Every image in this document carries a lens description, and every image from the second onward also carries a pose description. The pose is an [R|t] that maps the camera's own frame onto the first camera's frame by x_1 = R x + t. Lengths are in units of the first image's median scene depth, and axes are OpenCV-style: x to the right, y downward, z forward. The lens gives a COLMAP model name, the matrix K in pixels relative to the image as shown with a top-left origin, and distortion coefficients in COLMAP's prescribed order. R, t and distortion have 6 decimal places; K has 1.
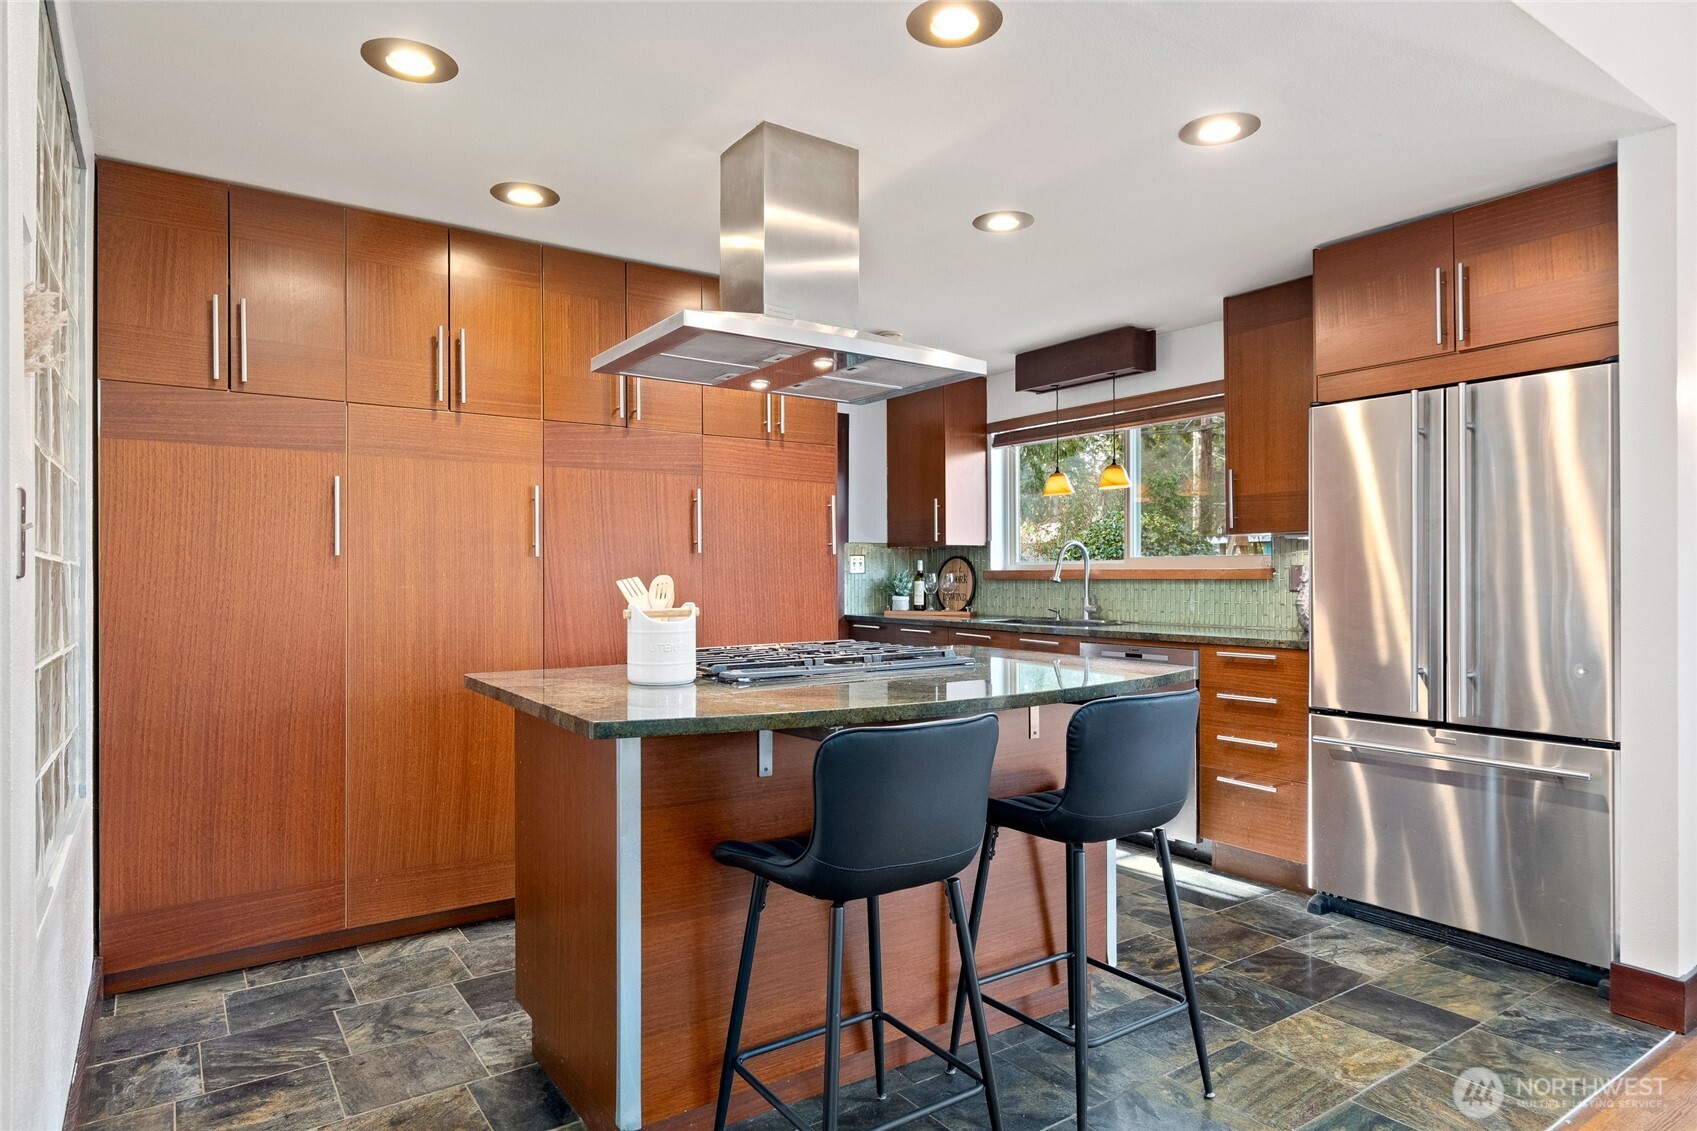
lens RADIAL K [[980.6, 0, 848.5], [0, 980.6, 565.5], [0, 0, 1]] dist [-0.001462, -0.000187]
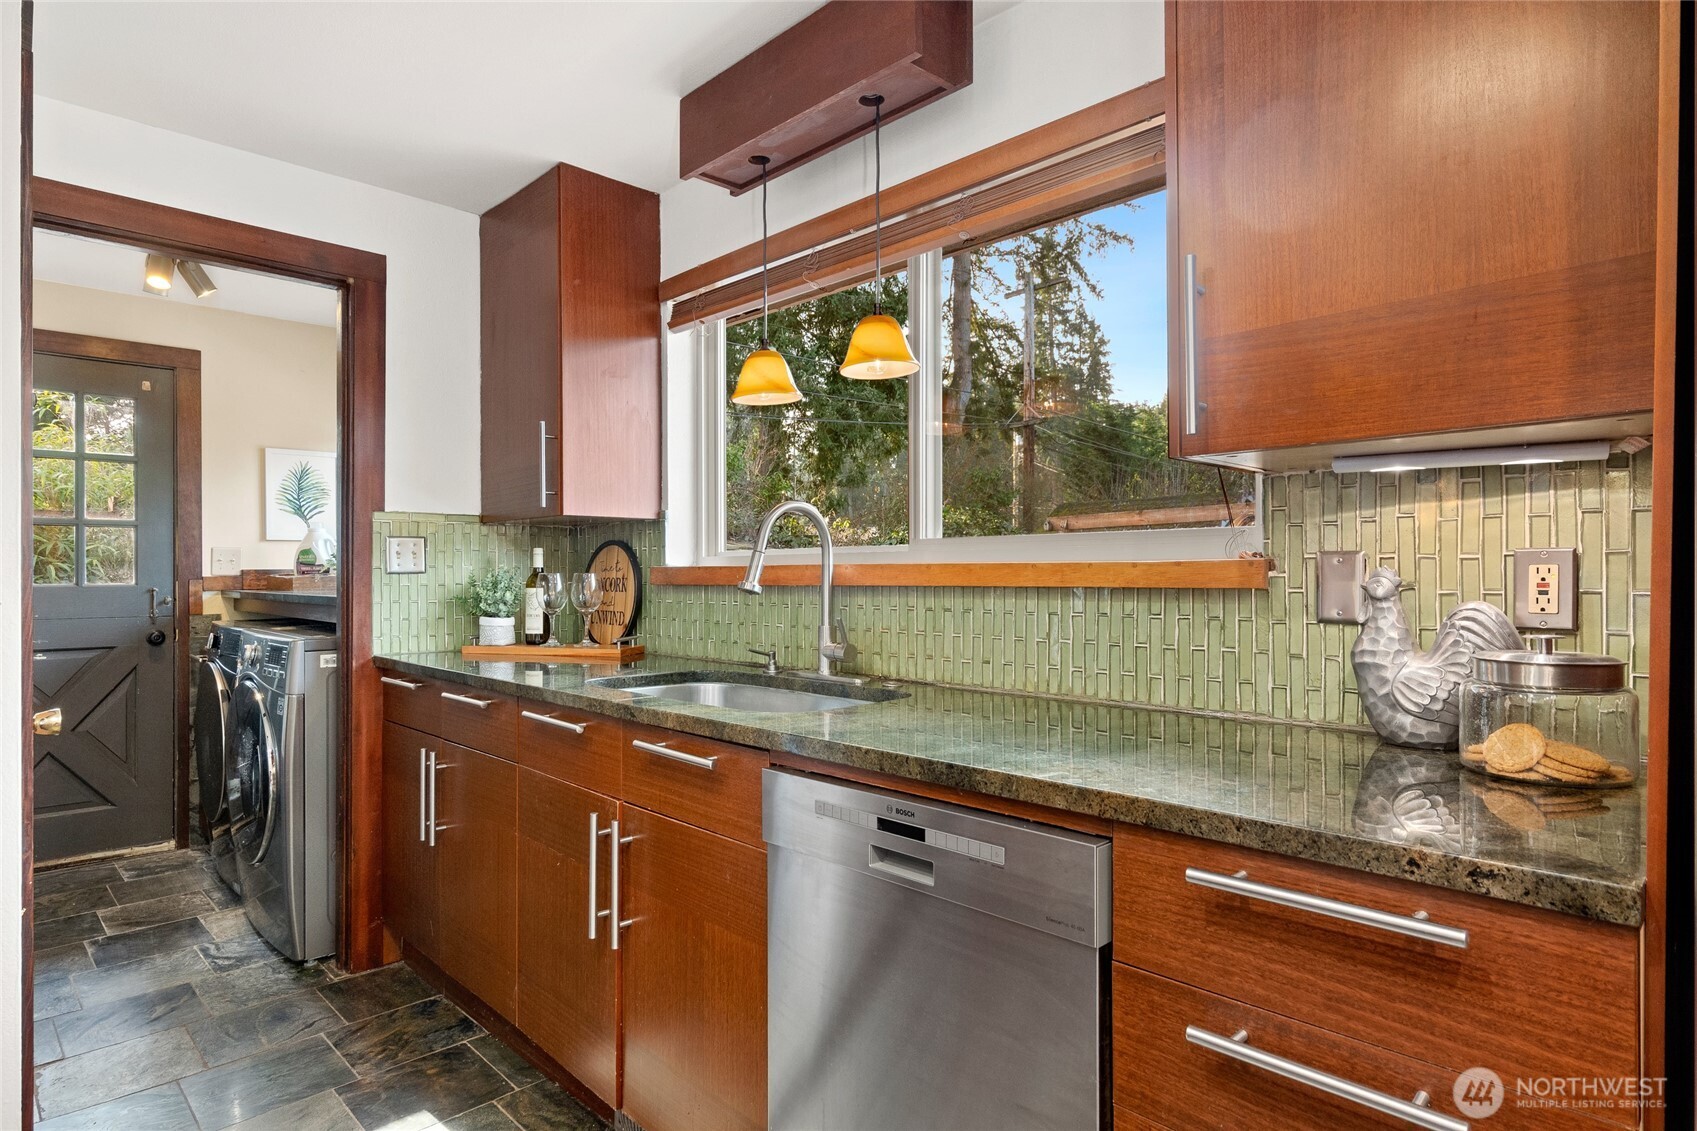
lens RADIAL K [[932.7, 0, 848.5], [0, 932.7, 565.5], [0, 0, 1]] dist [0.001838, 0.000129]
pose [[0.986478, 0.001662, 0.163888, 0.162163], [-0.001696, 0.999999, 0.000065, 0.003930], [-0.163888, -0.000342, 0.986479, 0.508550]]
